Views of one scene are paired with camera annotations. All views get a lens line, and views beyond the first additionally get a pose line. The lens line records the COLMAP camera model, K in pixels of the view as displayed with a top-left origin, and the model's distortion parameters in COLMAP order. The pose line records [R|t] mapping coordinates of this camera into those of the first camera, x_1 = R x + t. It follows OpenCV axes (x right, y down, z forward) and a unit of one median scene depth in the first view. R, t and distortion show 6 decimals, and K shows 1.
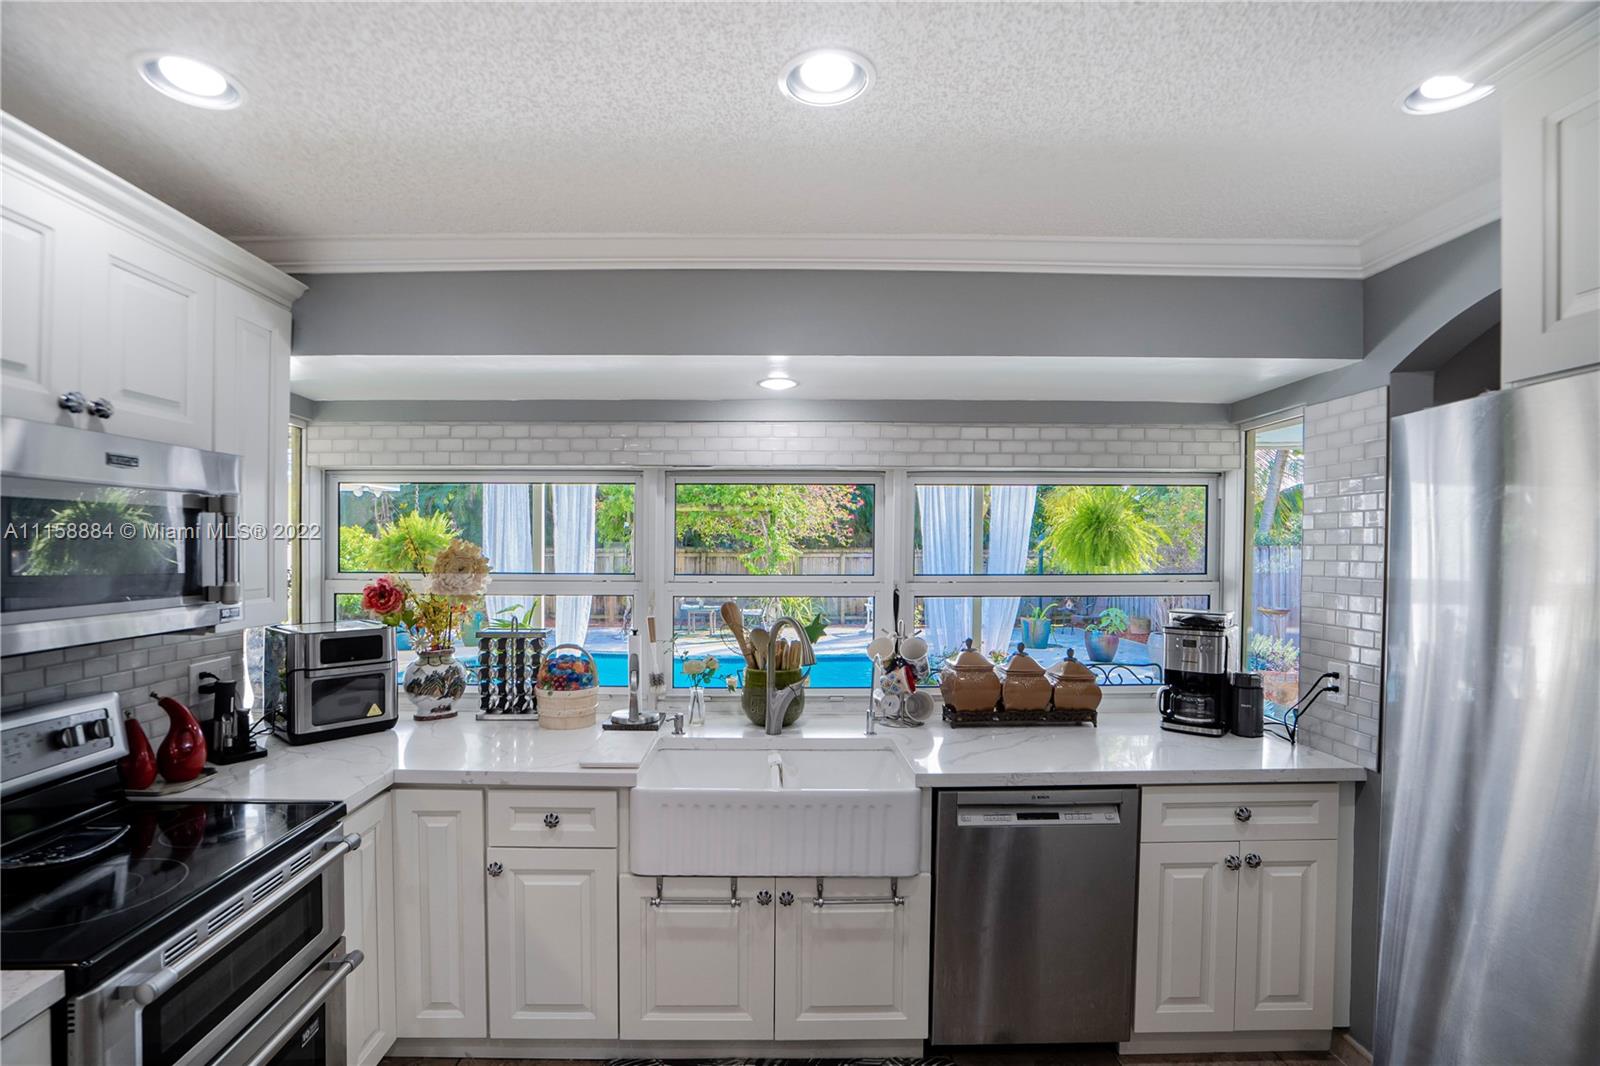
lens RADIAL K [[755.2, 0, 777.4], [0, 755.2, 562.0], [0, 0, 1]] dist [-0.060915, 0.032800]
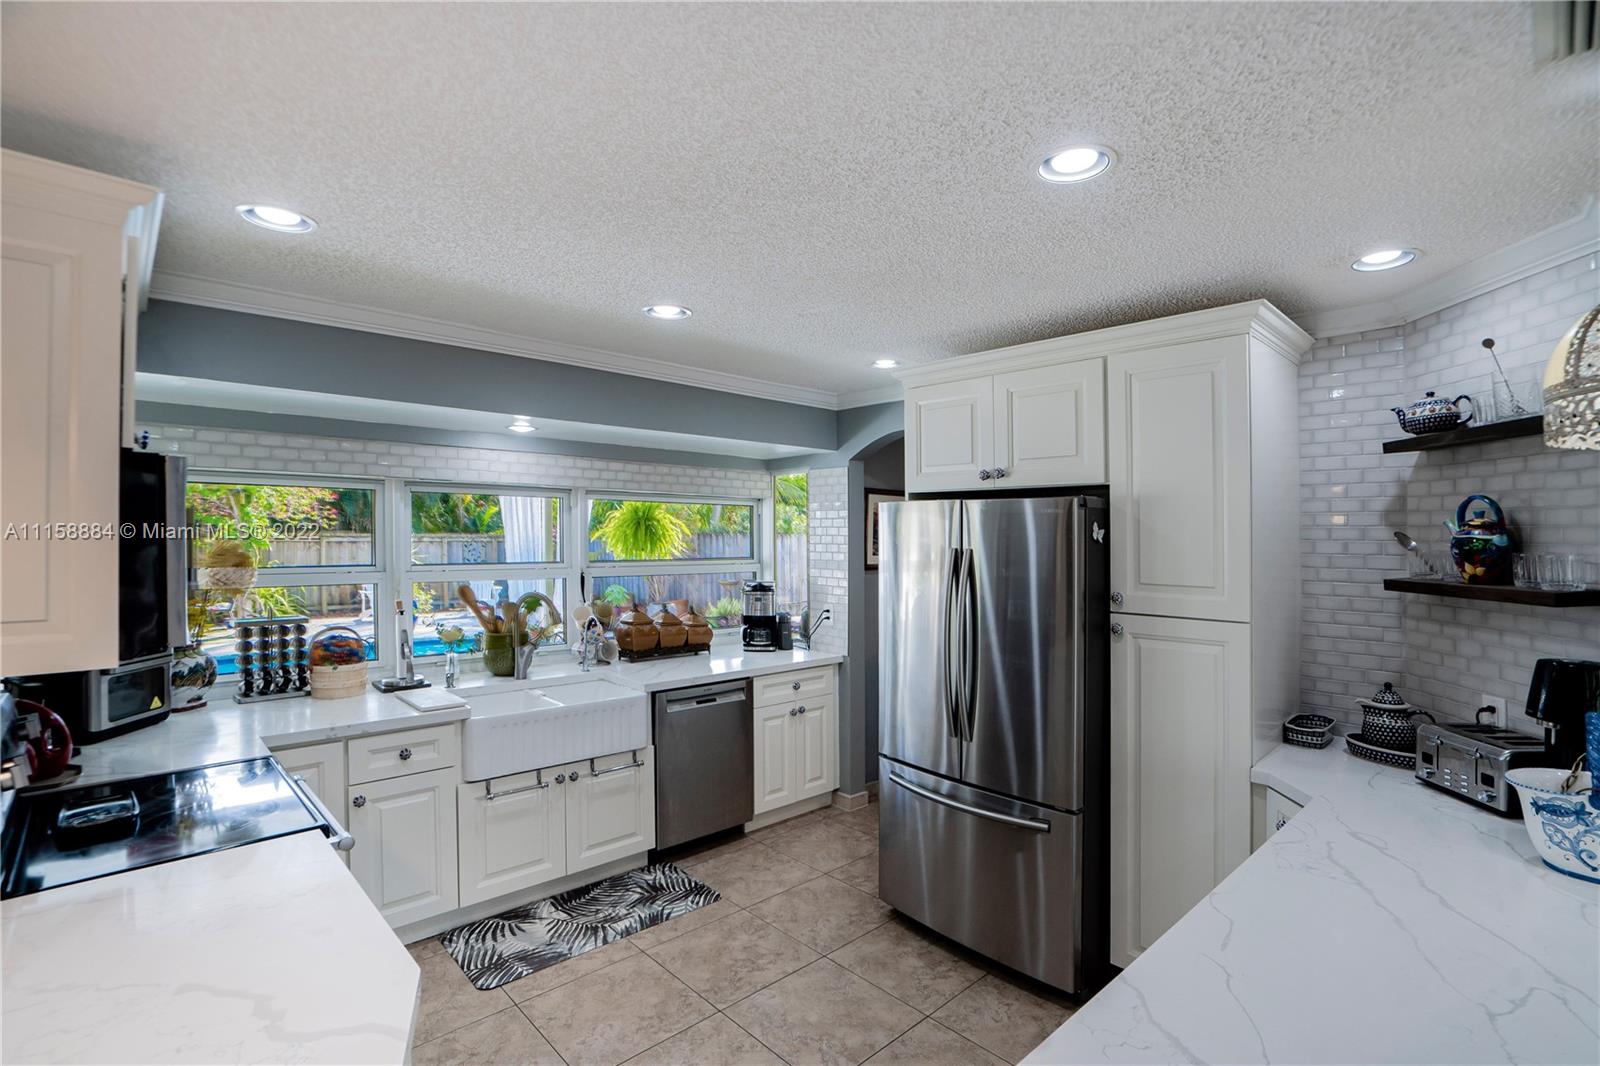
lens RADIAL K [[753.8, 0, 758.2], [0, 753.8, 533.0], [0, 0, 1]] dist [-0.002414, -0.000346]
pose [[0.769851, 0.006634, 0.638189, -0.639665], [0.004896, 0.999855, -0.016300, -0.019115], [-0.638205, 0.015673, 0.769707, -0.405616]]
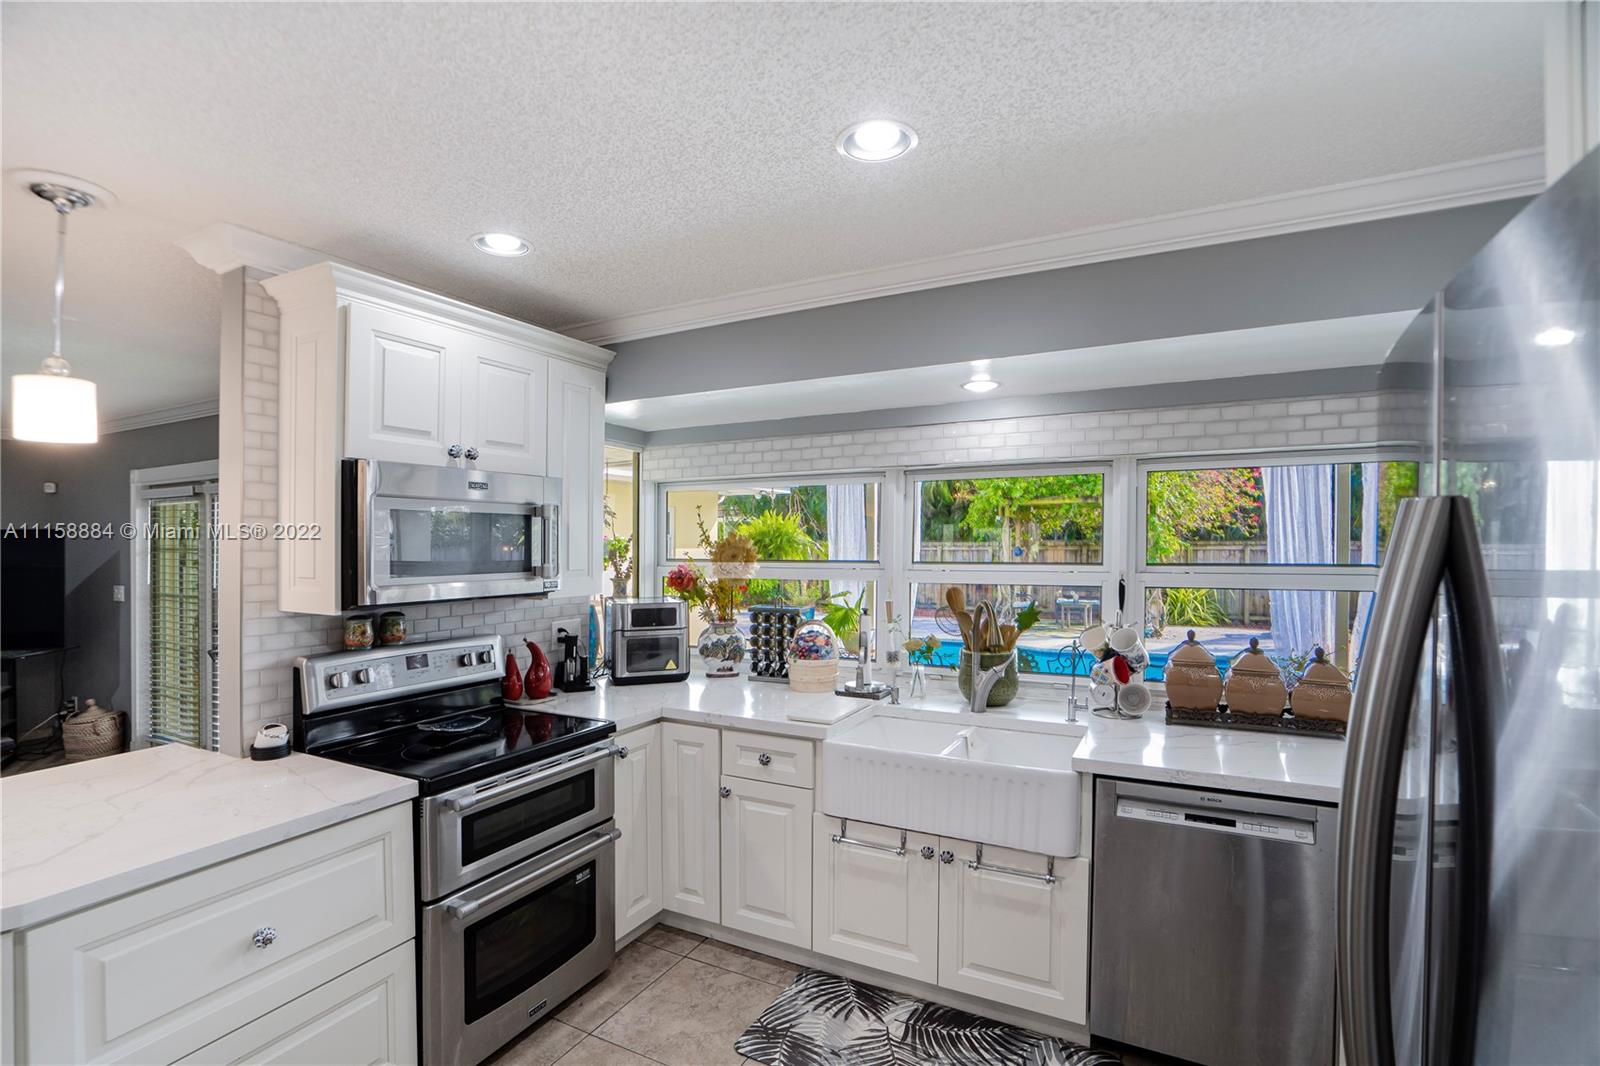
lens RADIAL K [[739.3, 0, 807.2], [0, 739.3, 551.9], [0, 0, 1]] dist [-0.067871, 0.055579]
pose [[0.884998, -0.001378, -0.465593, 0.308699], [-0.002420, 0.999969, -0.007558, 0.010238], [0.465589, 0.007816, 0.884966, -0.046113]]
